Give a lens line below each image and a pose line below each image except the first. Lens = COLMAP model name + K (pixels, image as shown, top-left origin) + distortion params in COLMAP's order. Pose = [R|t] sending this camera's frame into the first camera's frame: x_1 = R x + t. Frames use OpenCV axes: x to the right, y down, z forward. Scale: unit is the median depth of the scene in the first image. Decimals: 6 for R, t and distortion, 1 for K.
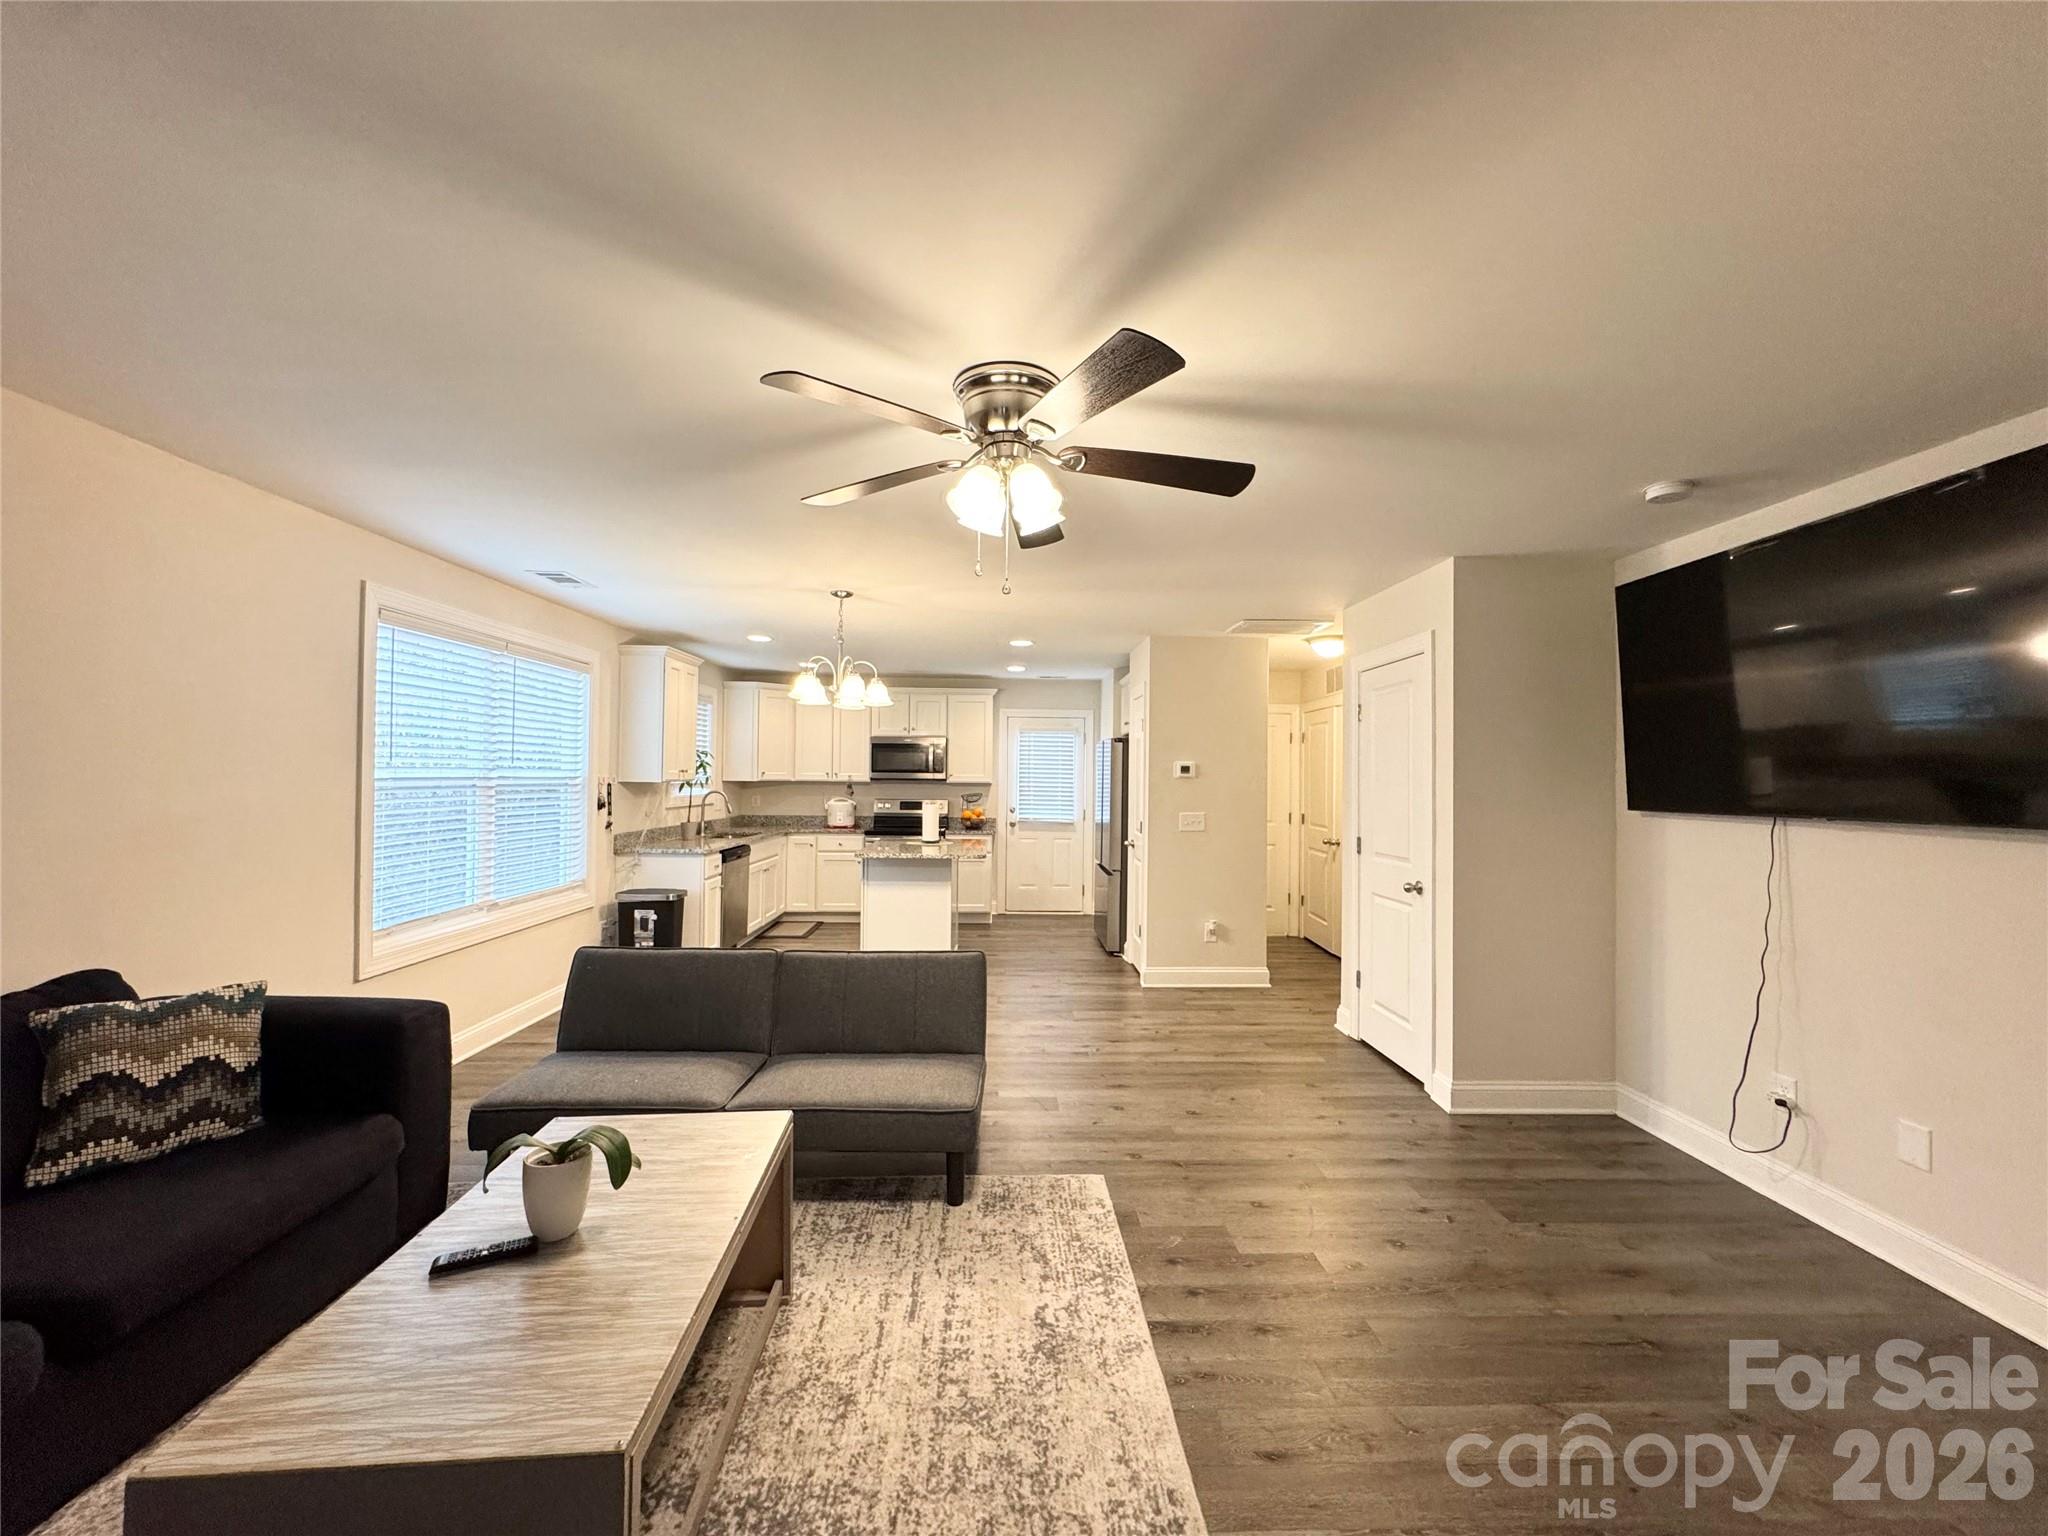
lens RADIAL K [[814.8, 0, 1022.0], [0, 814.8, 765.3], [0, 0, 1]] dist [-0.002759, 0.000303]
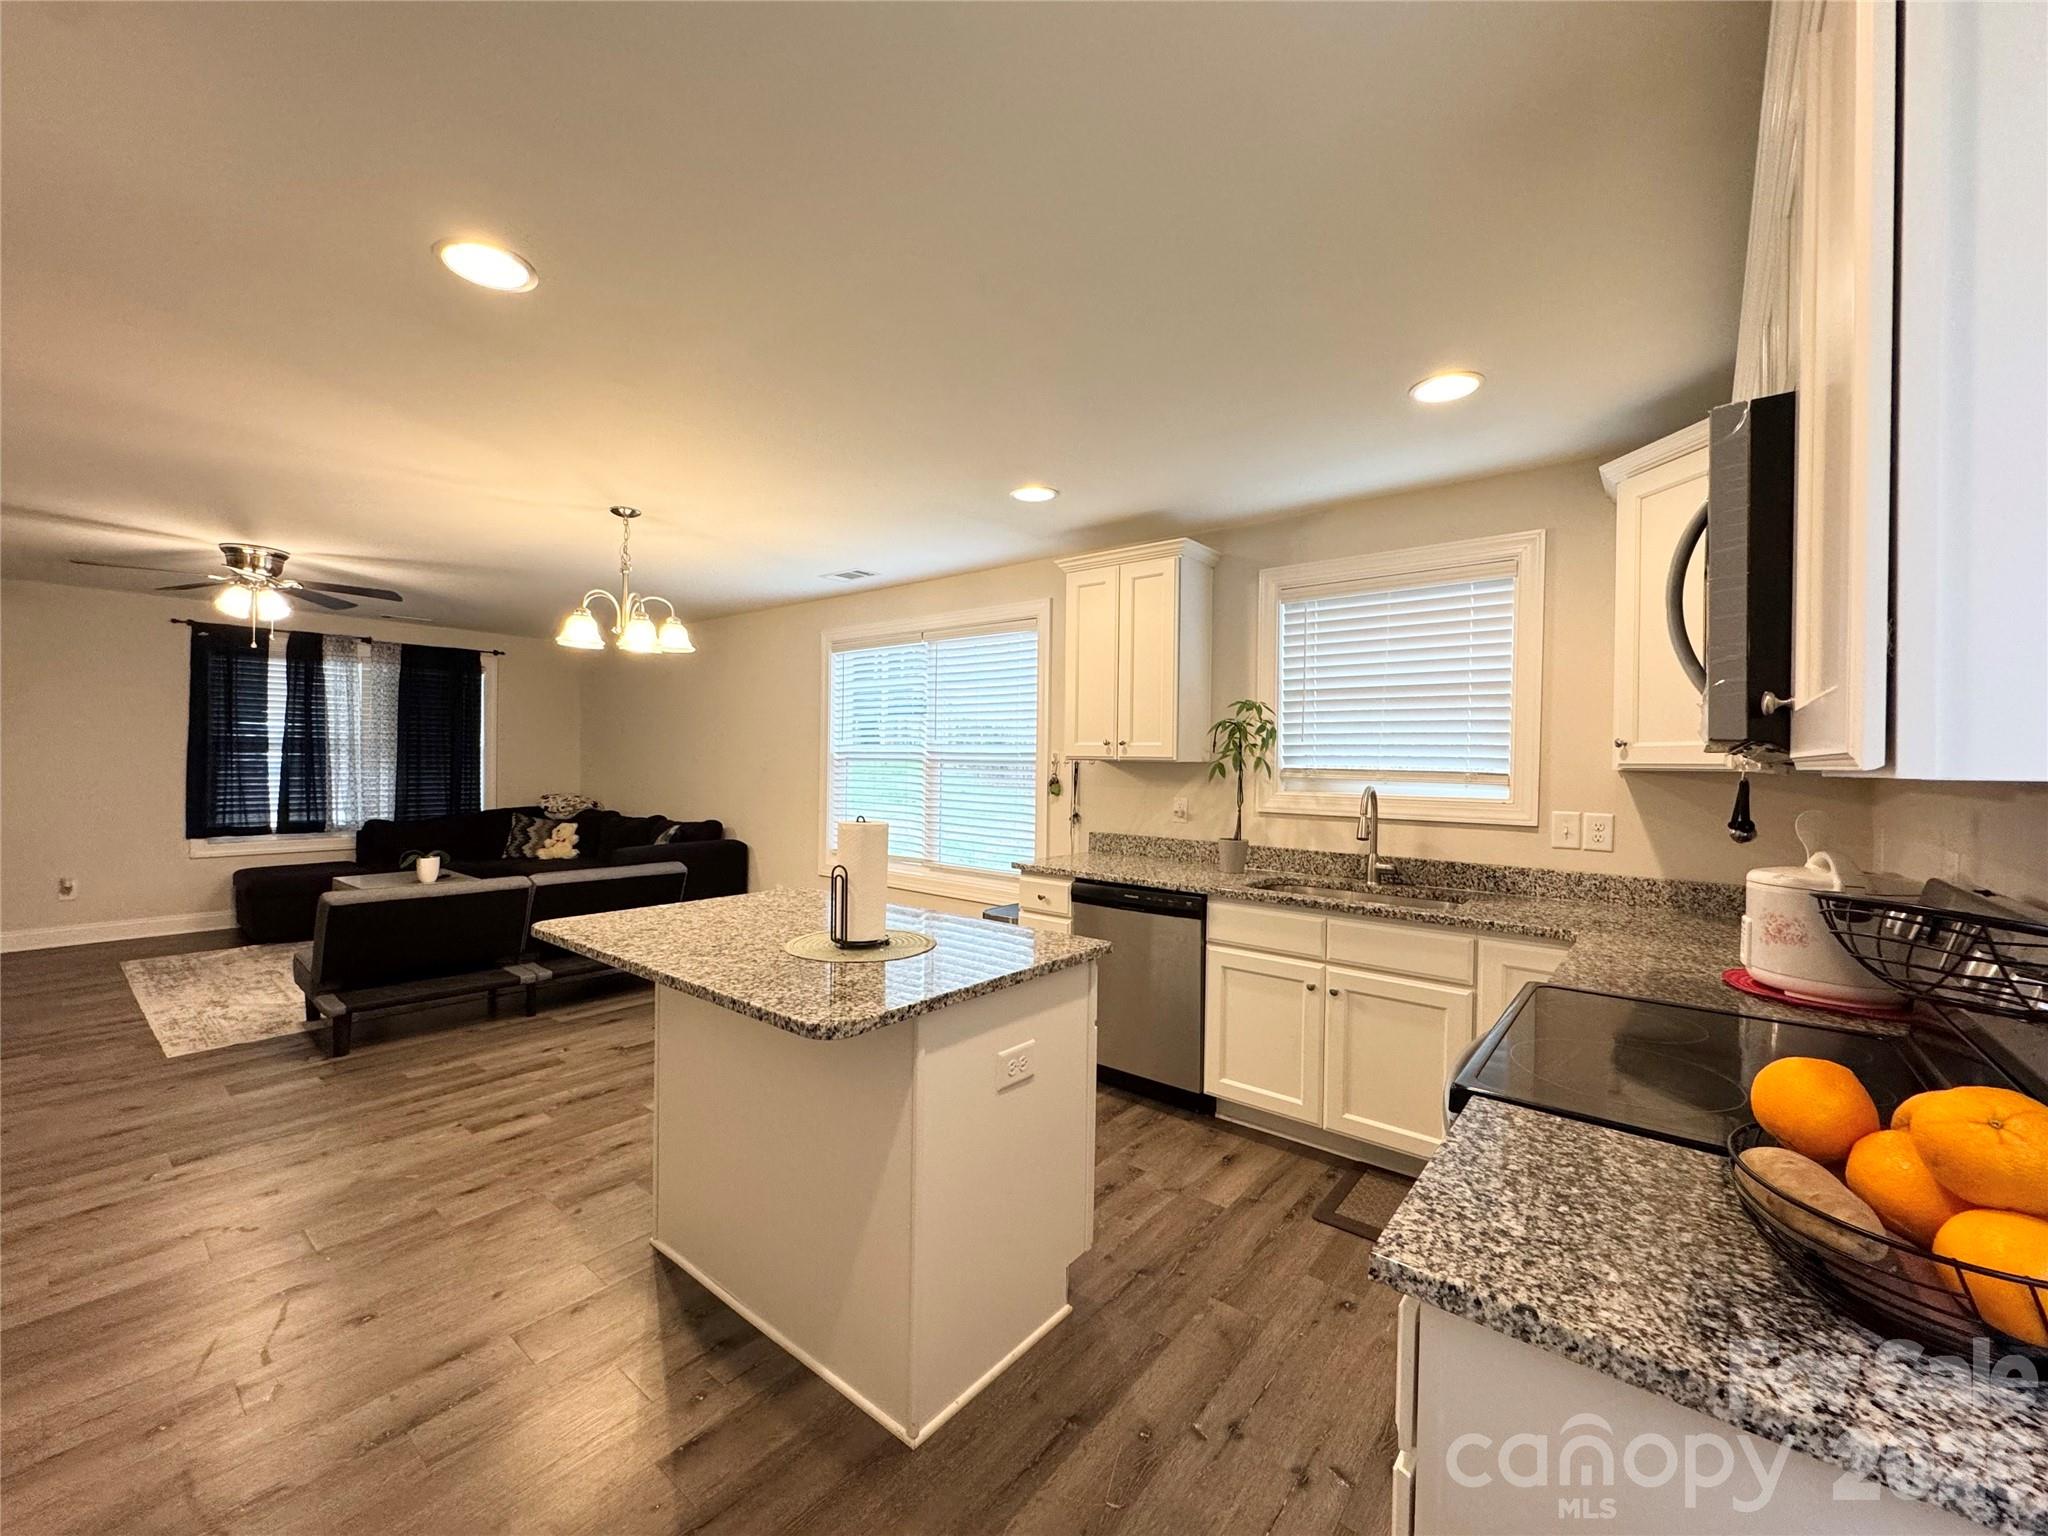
lens RADIAL K [[814.8, 0, 1023.9], [0, 814.8, 764.5], [0, 0, 1]] dist [-0.002759, 0.000303]
pose [[-0.653132, -0.016227, -0.757070, 0.117338], [-0.012594, 0.999865, -0.010566, 0.038666], [0.757140, 0.002634, -0.653248, 1.702893]]
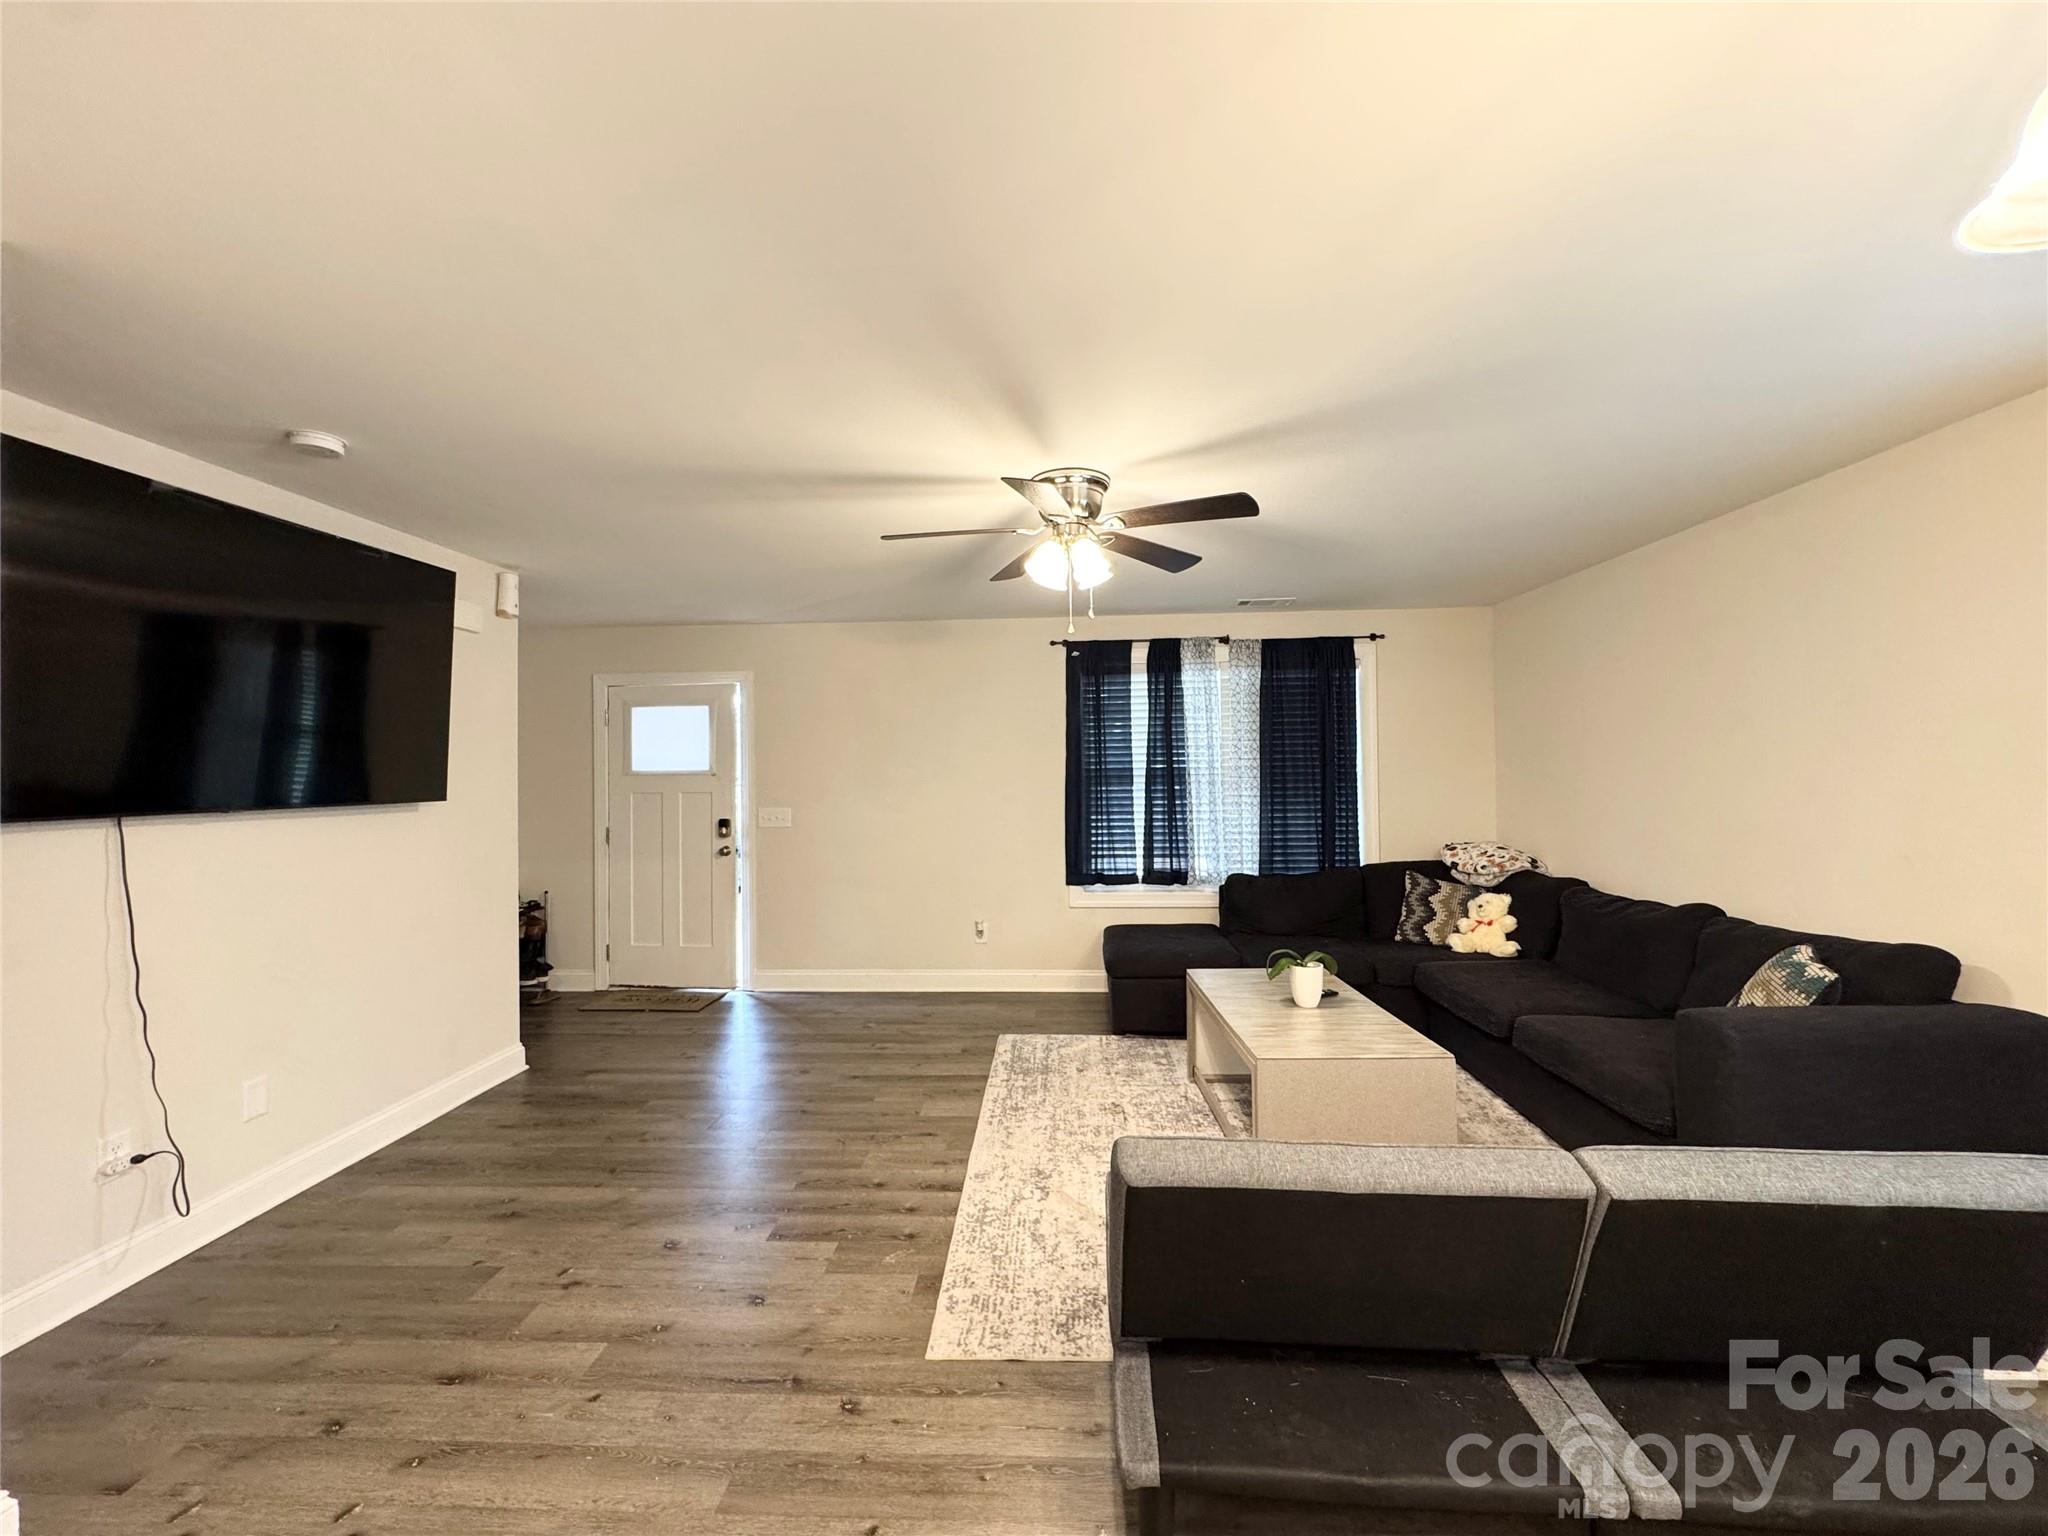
lens RADIAL K [[814.8, 0, 1024.5], [0, 814.8, 763.5], [0, 0, 1]] dist [-0.002759, 0.000303]
pose [[-0.996704, 0.001491, 0.081107, -0.022422], [-0.000596, 0.999670, -0.025697, 0.018576], [-0.081118, -0.025661, -0.996374, 1.034507]]
